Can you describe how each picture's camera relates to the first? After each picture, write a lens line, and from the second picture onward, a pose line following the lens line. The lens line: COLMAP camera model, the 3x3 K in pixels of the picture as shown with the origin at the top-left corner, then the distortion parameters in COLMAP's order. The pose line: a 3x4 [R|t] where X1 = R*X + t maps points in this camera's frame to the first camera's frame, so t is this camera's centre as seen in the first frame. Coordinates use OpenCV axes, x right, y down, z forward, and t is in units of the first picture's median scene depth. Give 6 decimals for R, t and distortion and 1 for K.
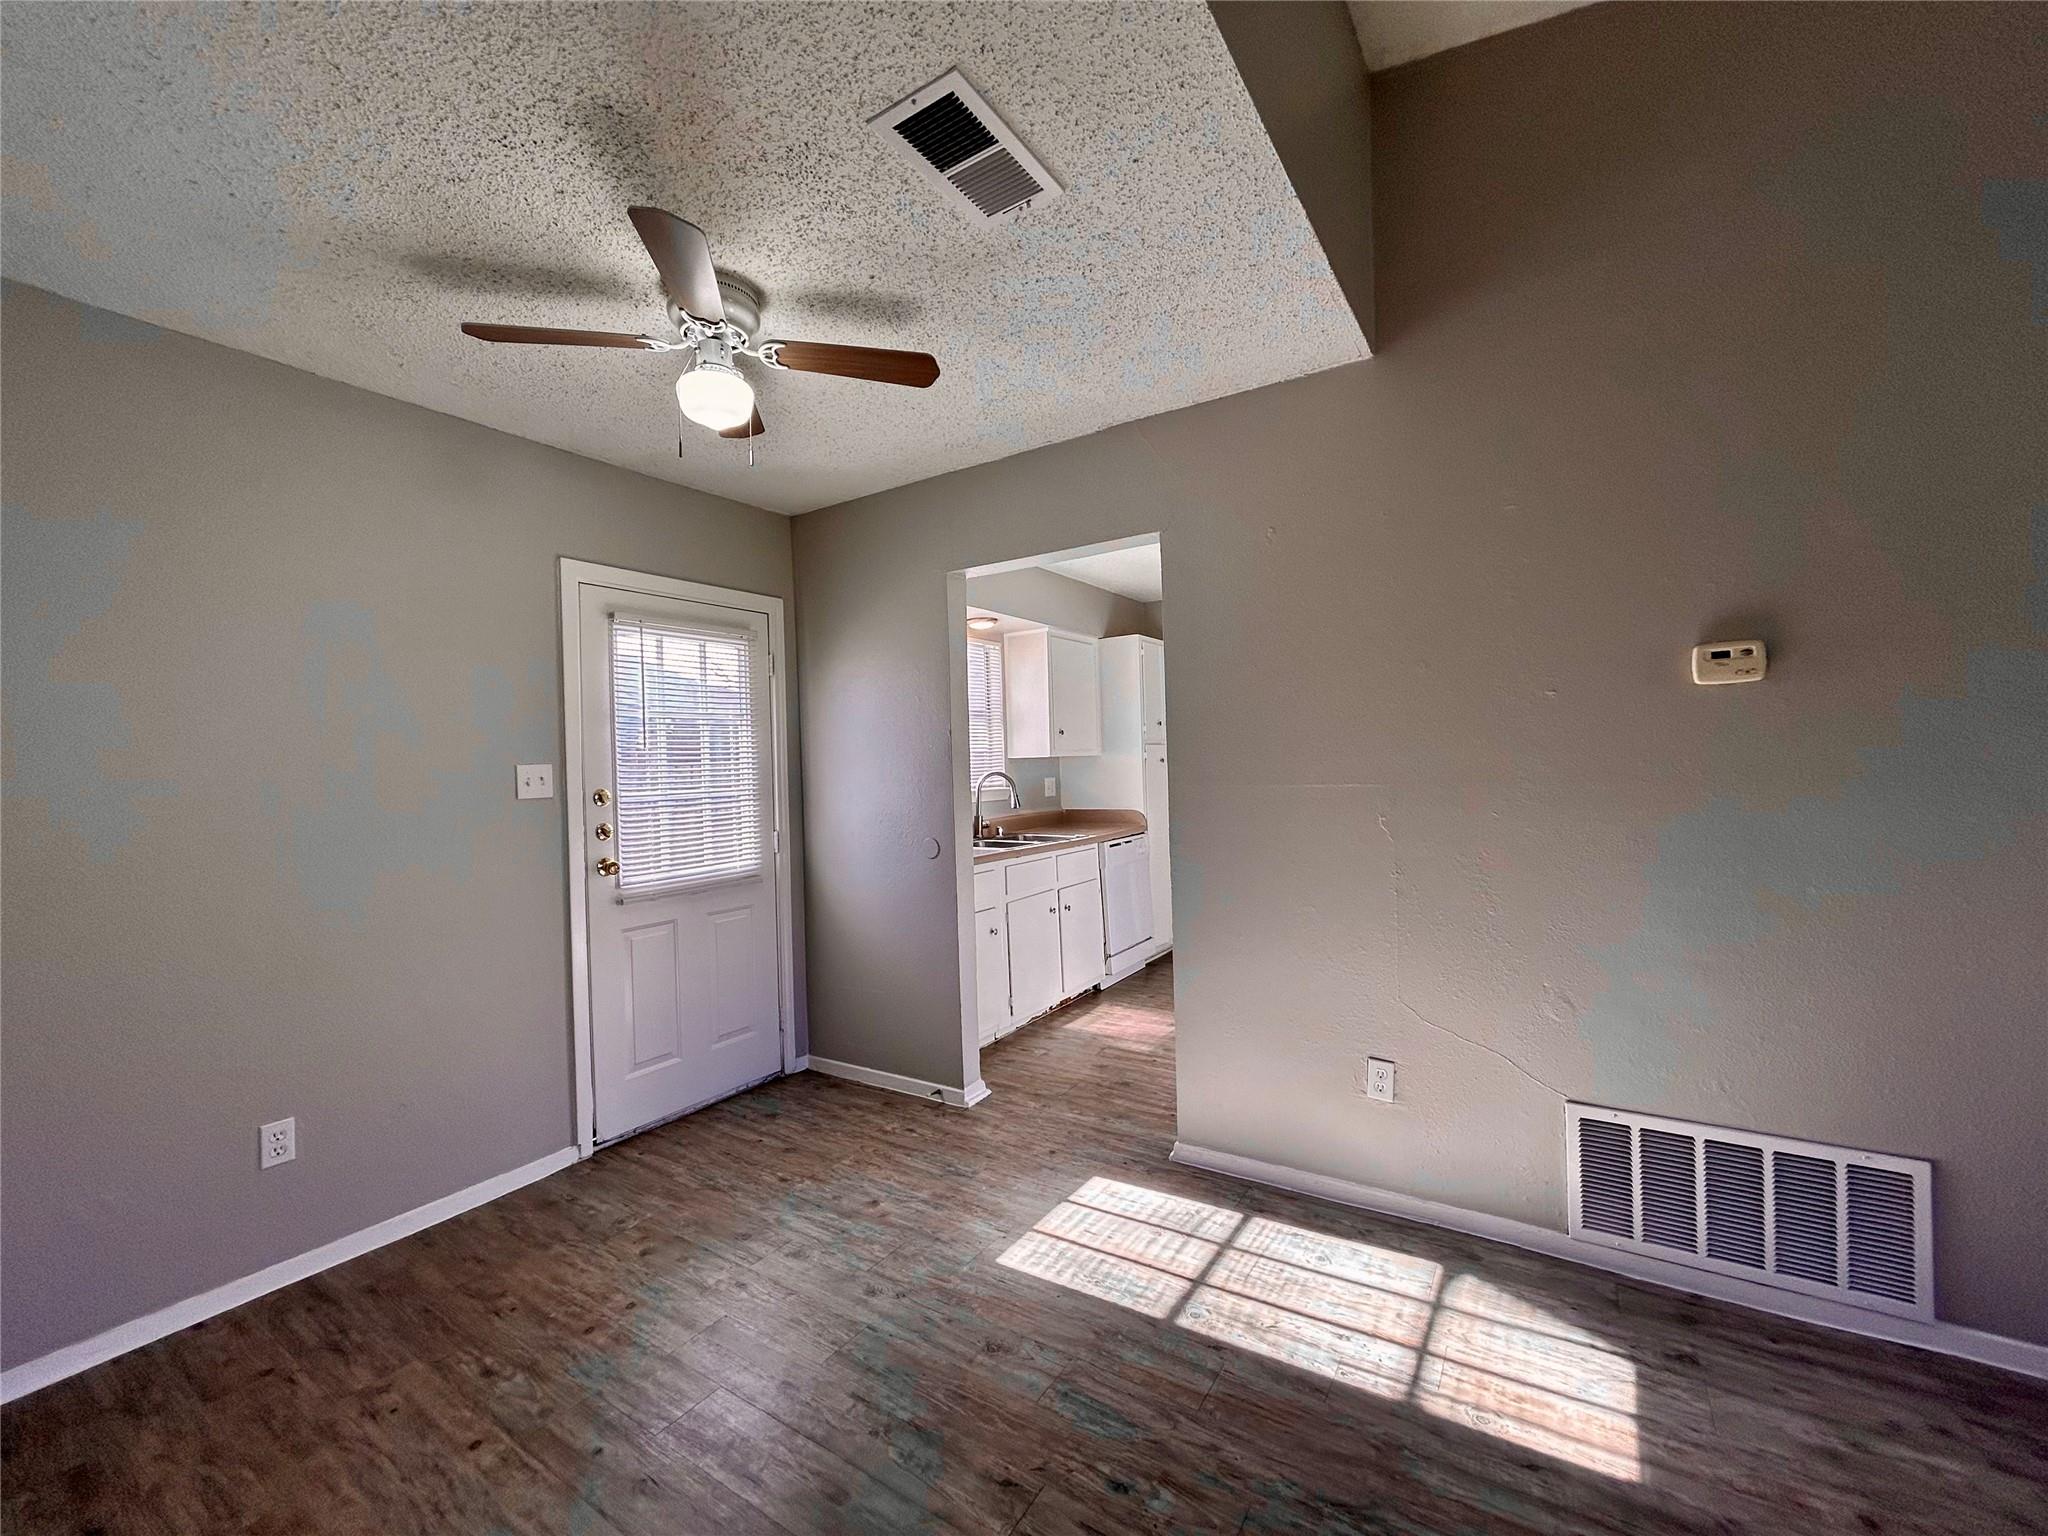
lens RADIAL K [[819.9, 0, 1024.2], [0, 819.9, 766.9], [0, 0, 1]] dist [0.000503, -0.000854]
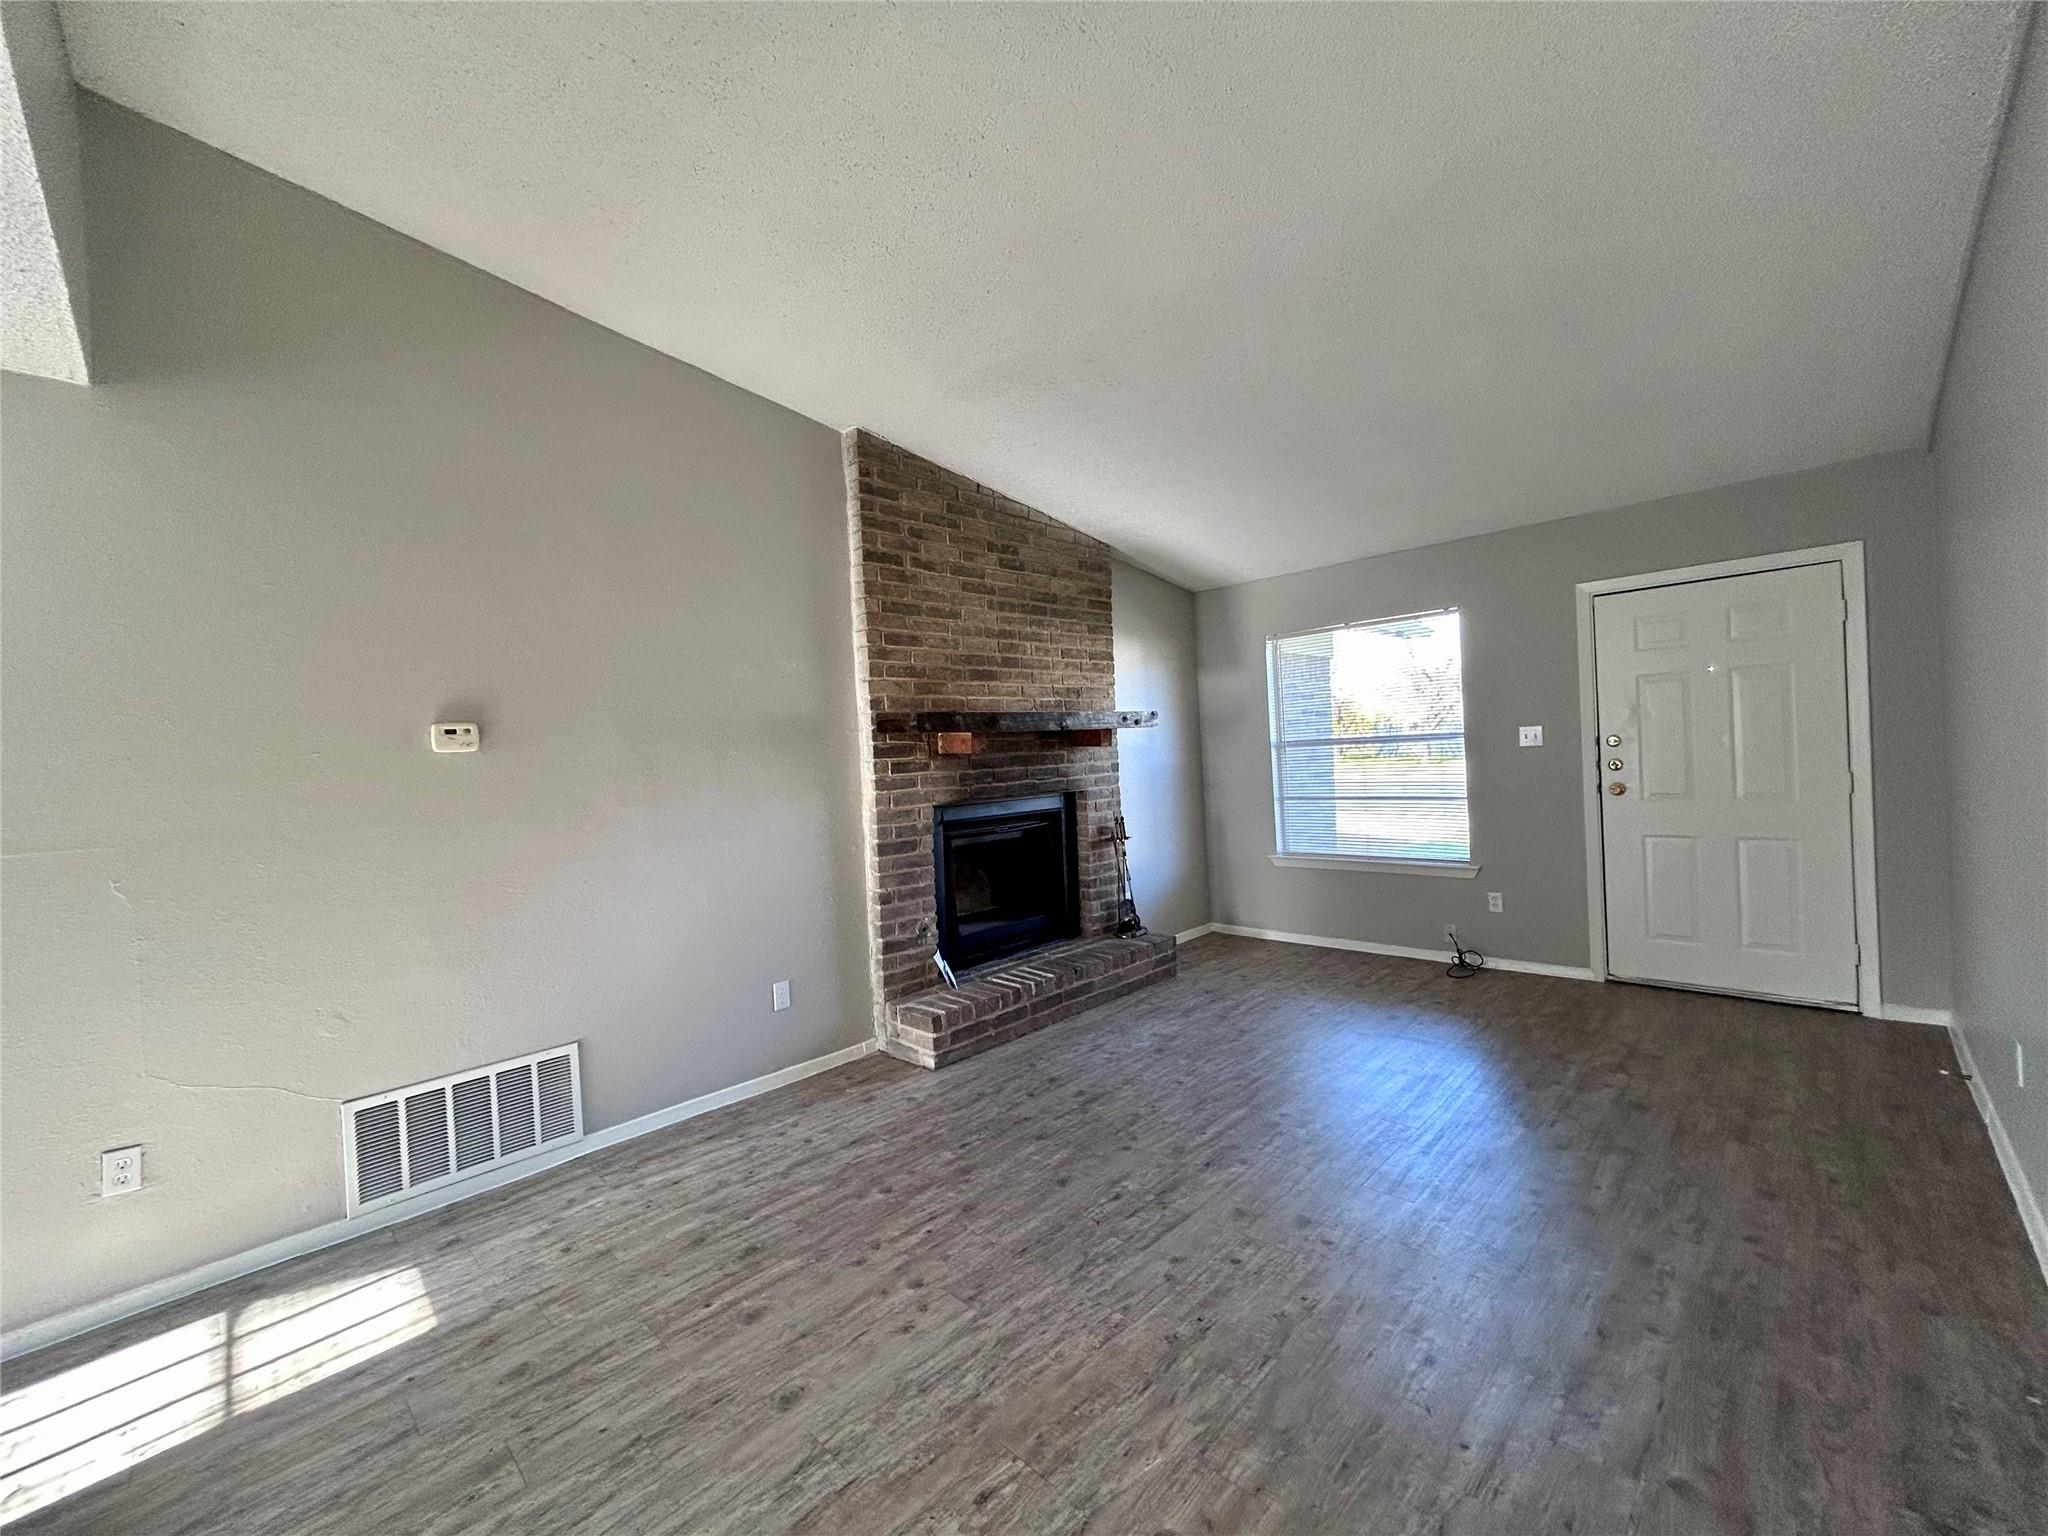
lens RADIAL K [[819.9, 0, 1028.8], [0, 819.9, 768.3], [0, 0, 1]] dist [0.000503, -0.000854]
pose [[0.193321, 0.008300, 0.981101, -0.321380], [0.053253, 0.998401, -0.018940, 0.005537], [-0.979689, 0.055908, 0.192570, -0.227827]]
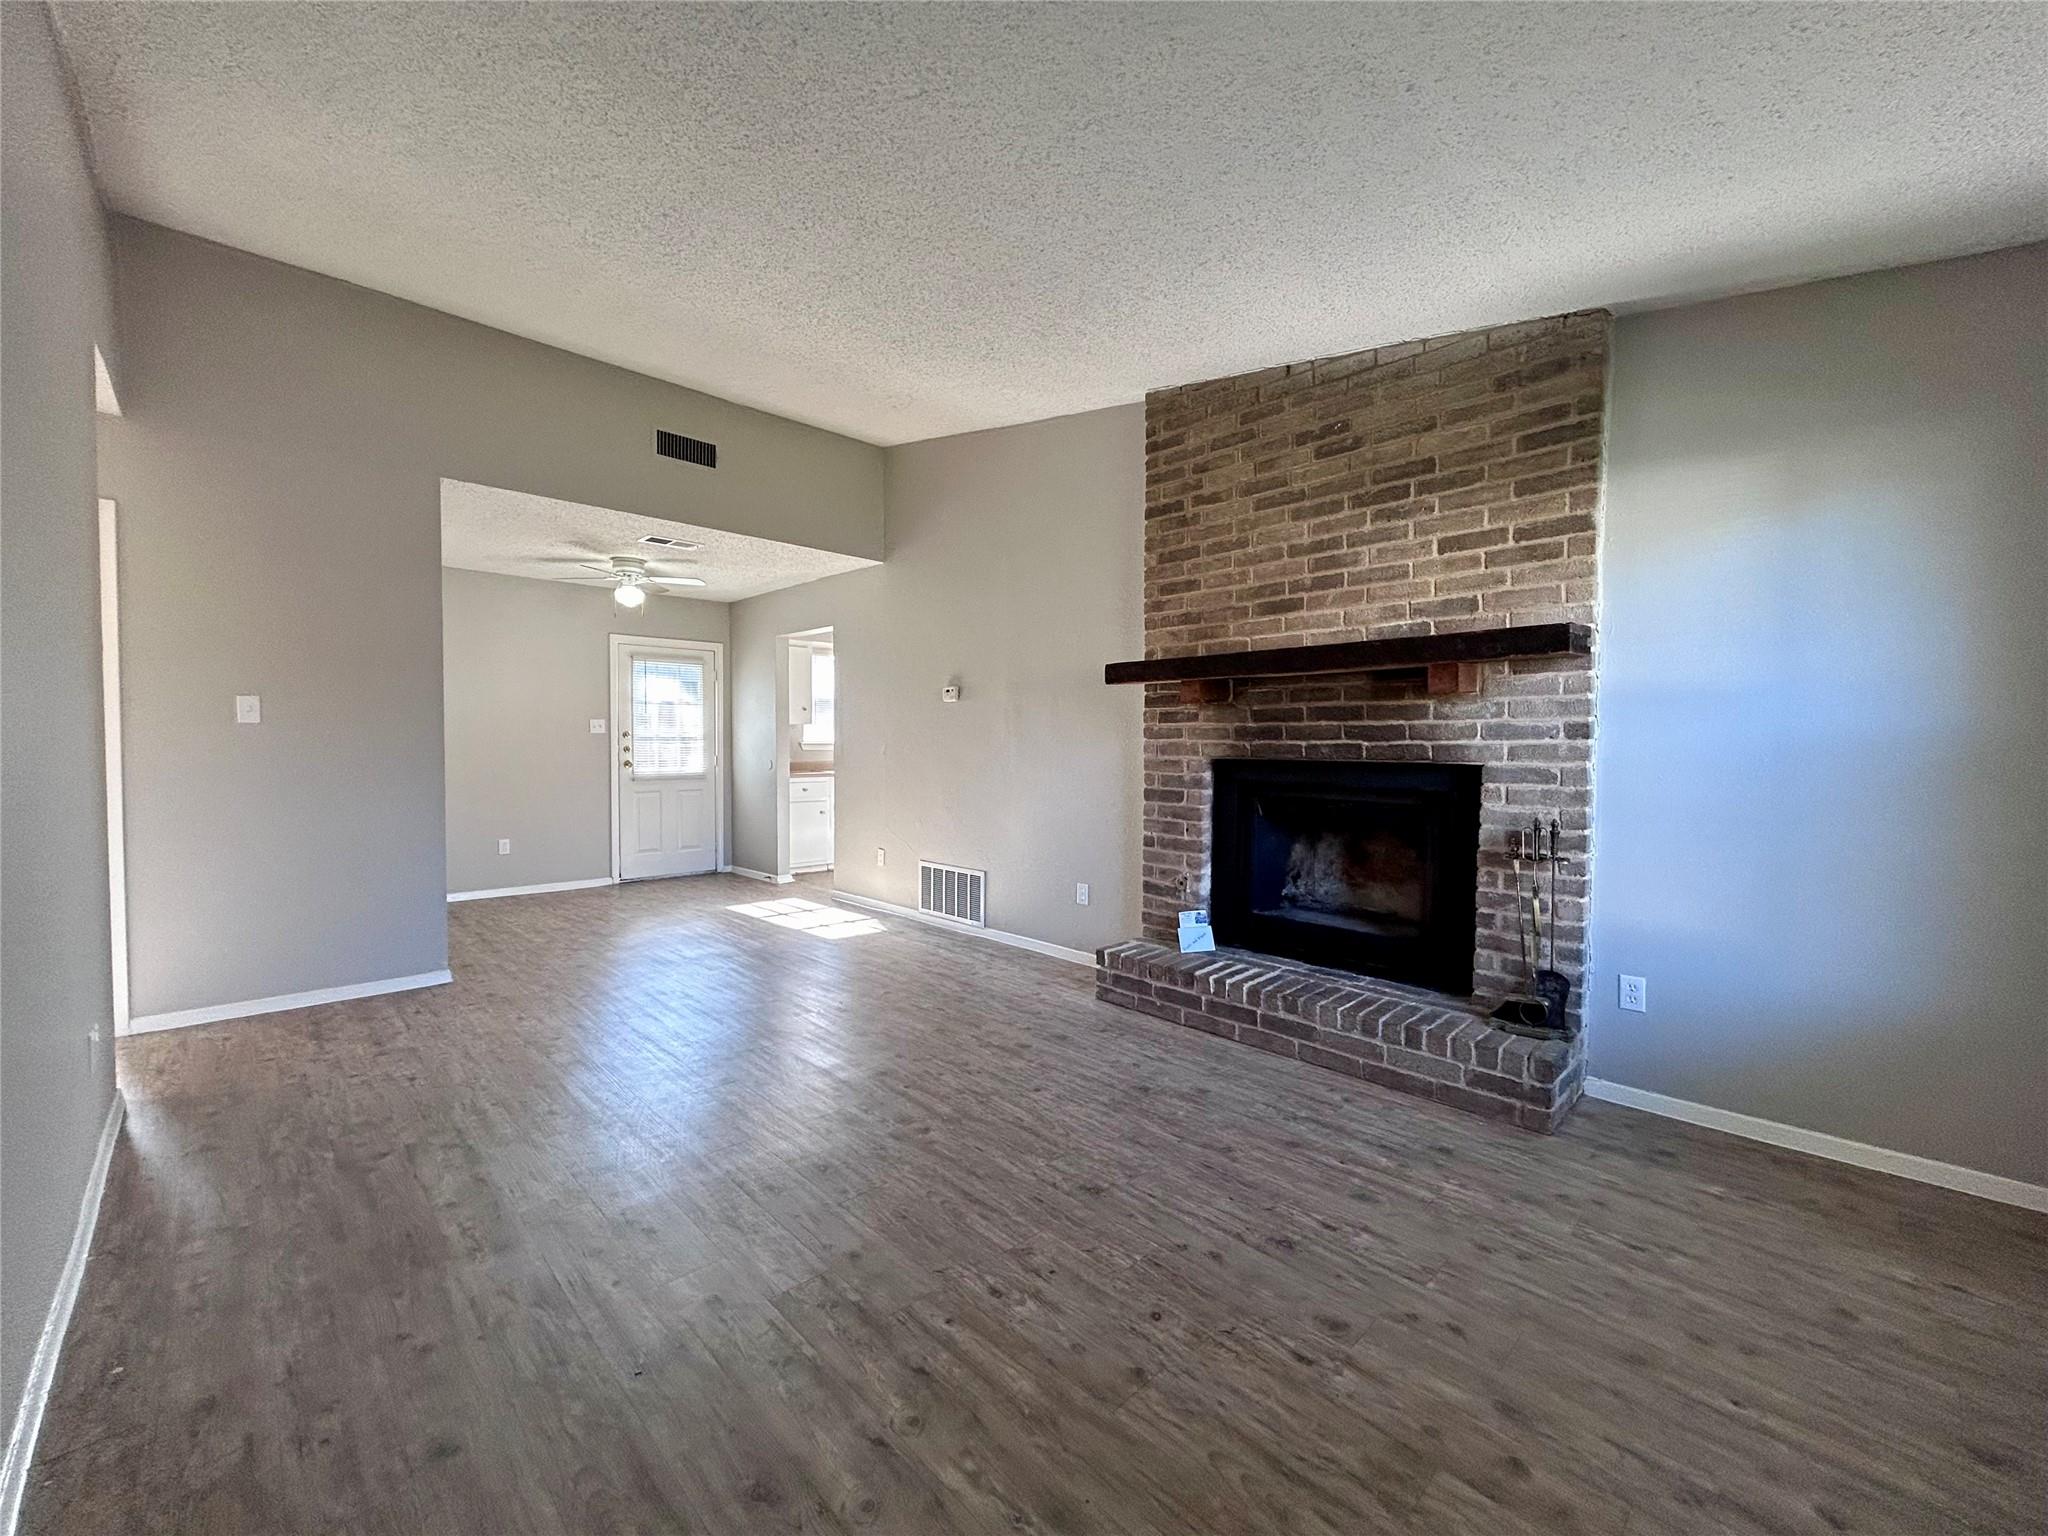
lens RADIAL K [[819.9, 0, 1024.8], [0, 819.9, 768.8], [0, 0, 1]] dist [0.000503, -0.000854]
pose [[0.975458, 0.043191, -0.215908, 1.647140], [-0.036747, 0.998754, 0.033773, 0.020602], [0.217098, -0.025010, 0.975829, -1.562278]]
